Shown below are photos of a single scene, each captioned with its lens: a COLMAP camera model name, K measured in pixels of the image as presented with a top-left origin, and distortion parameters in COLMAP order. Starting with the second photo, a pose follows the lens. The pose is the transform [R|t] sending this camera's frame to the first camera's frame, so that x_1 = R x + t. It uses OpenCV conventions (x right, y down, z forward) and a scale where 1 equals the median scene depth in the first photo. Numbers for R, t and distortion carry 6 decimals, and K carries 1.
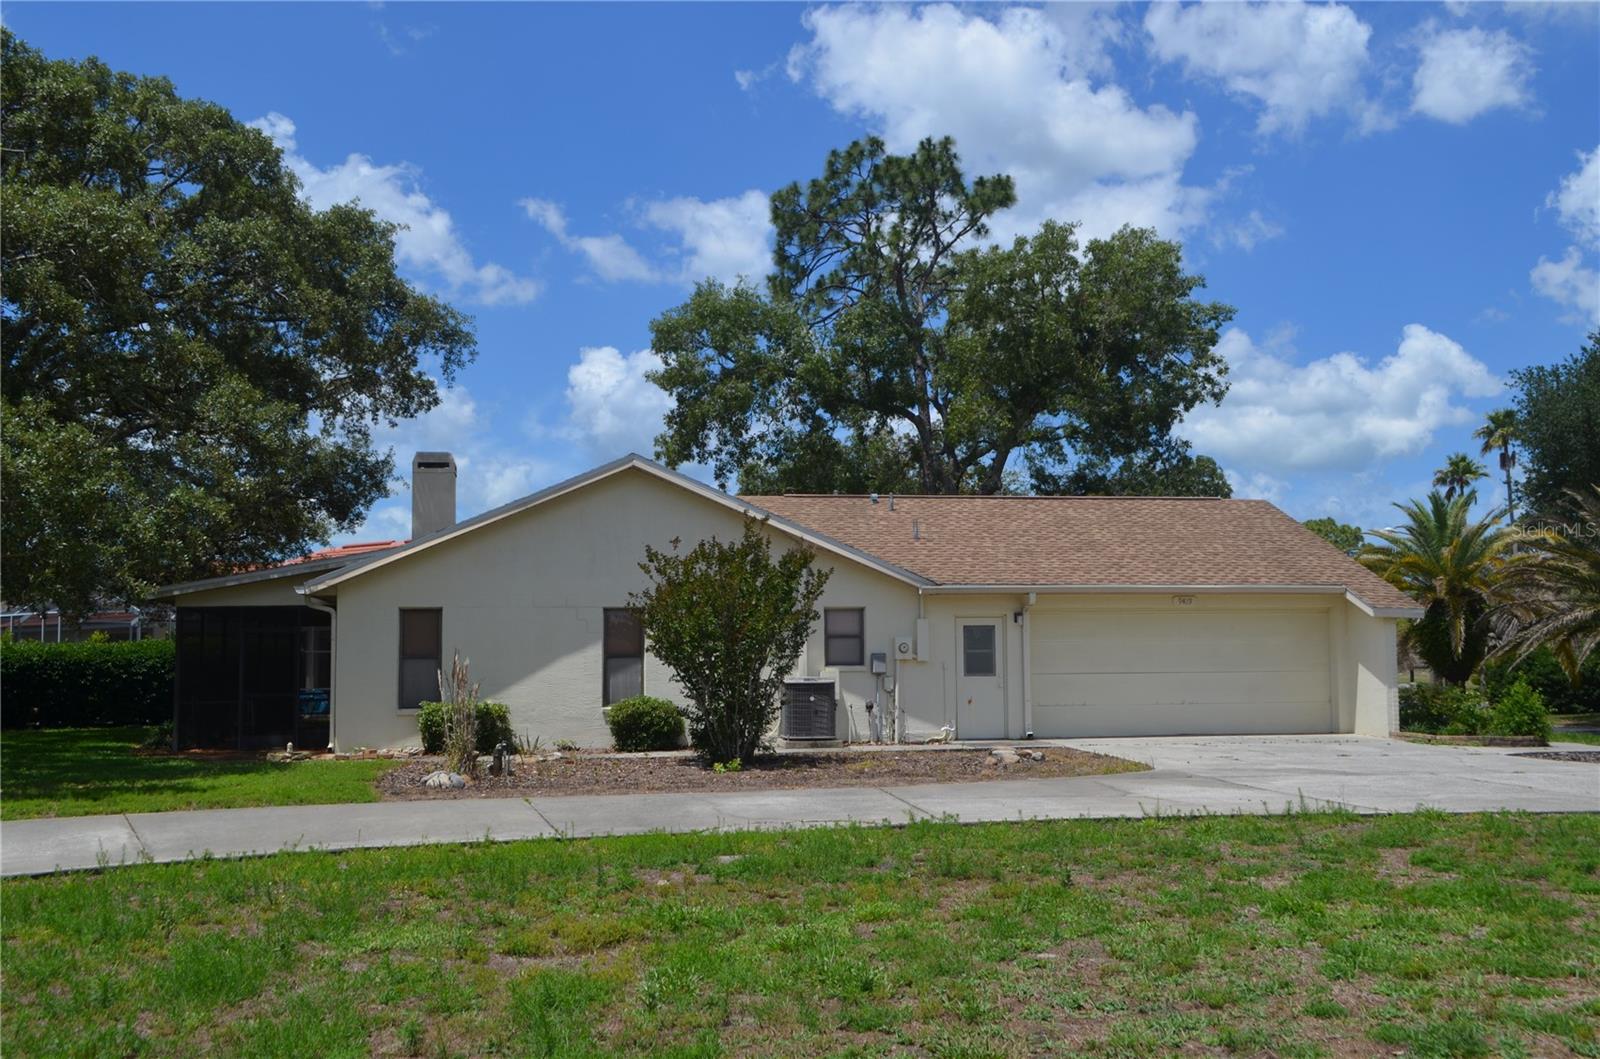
lens RADIAL K [[1445.9, 0, 792.5], [0, 1445.9, 535.1], [0, 0, 1]] dist [-0.033529, 0.008003]
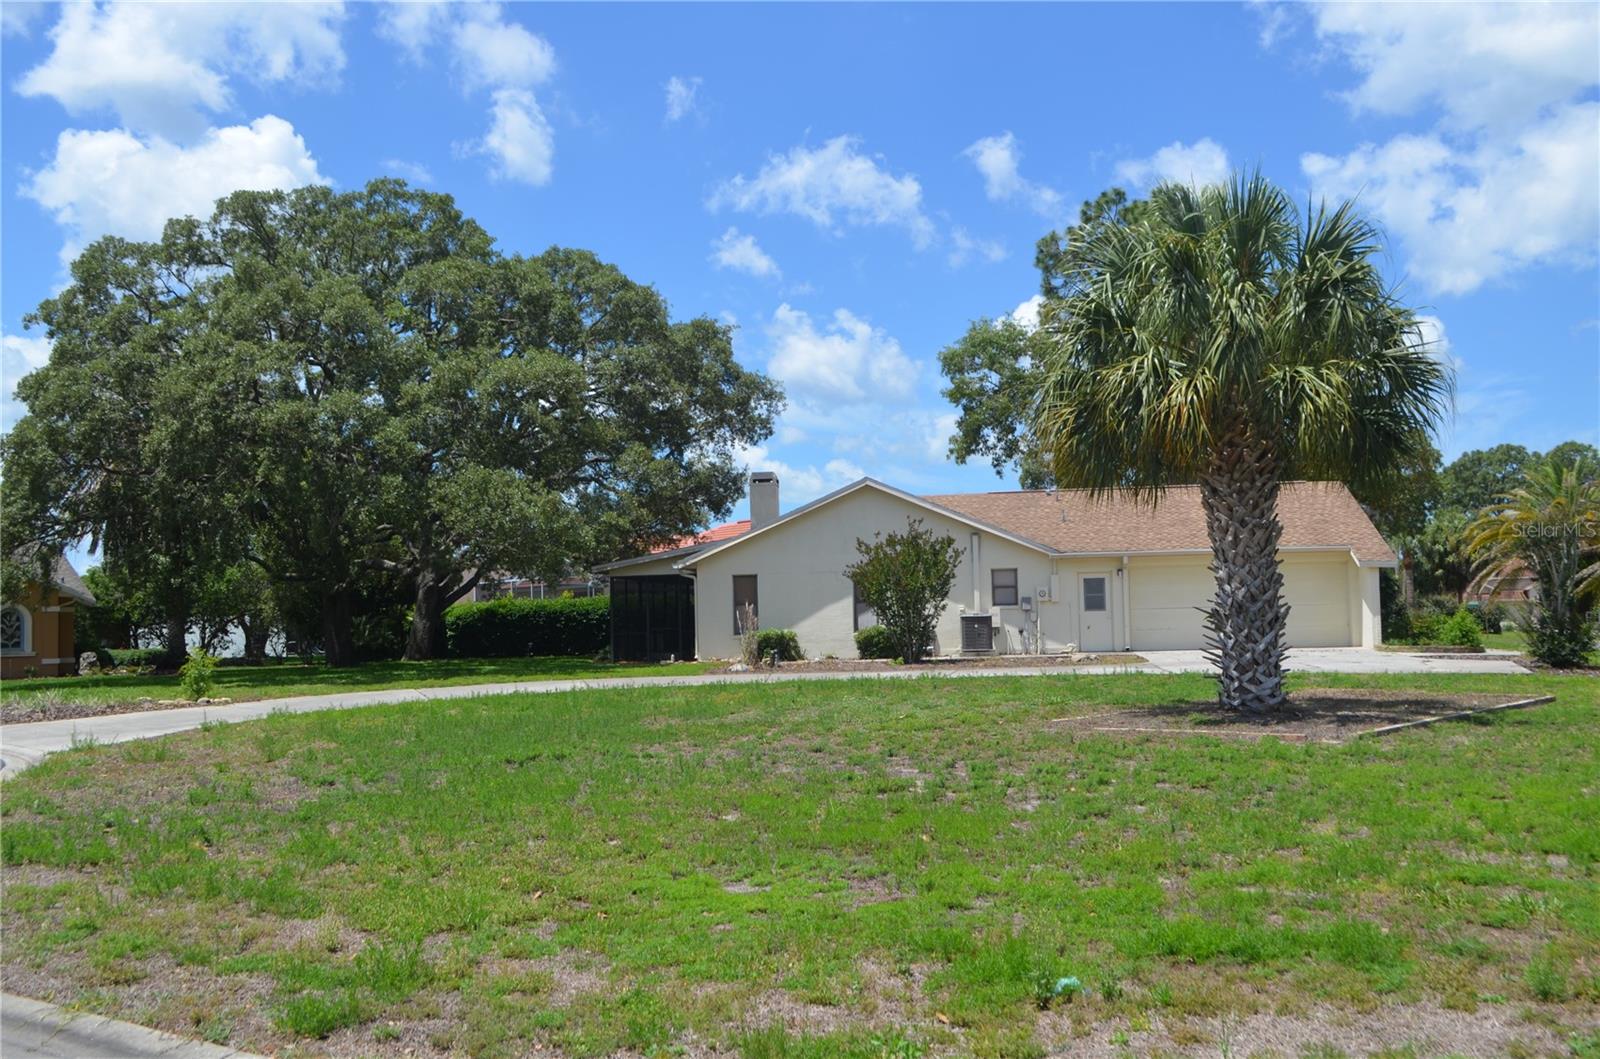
lens RADIAL K [[1452.0, 0, 804.8], [0, 1452.0, 531.6], [0, 0, 1]] dist [-0.098390, -0.000089]
pose [[0.958820, -0.028242, -0.282607, 0.270466], [0.037314, 0.998945, 0.026771, -0.039558], [0.281552, -0.036214, 0.958862, -0.559110]]
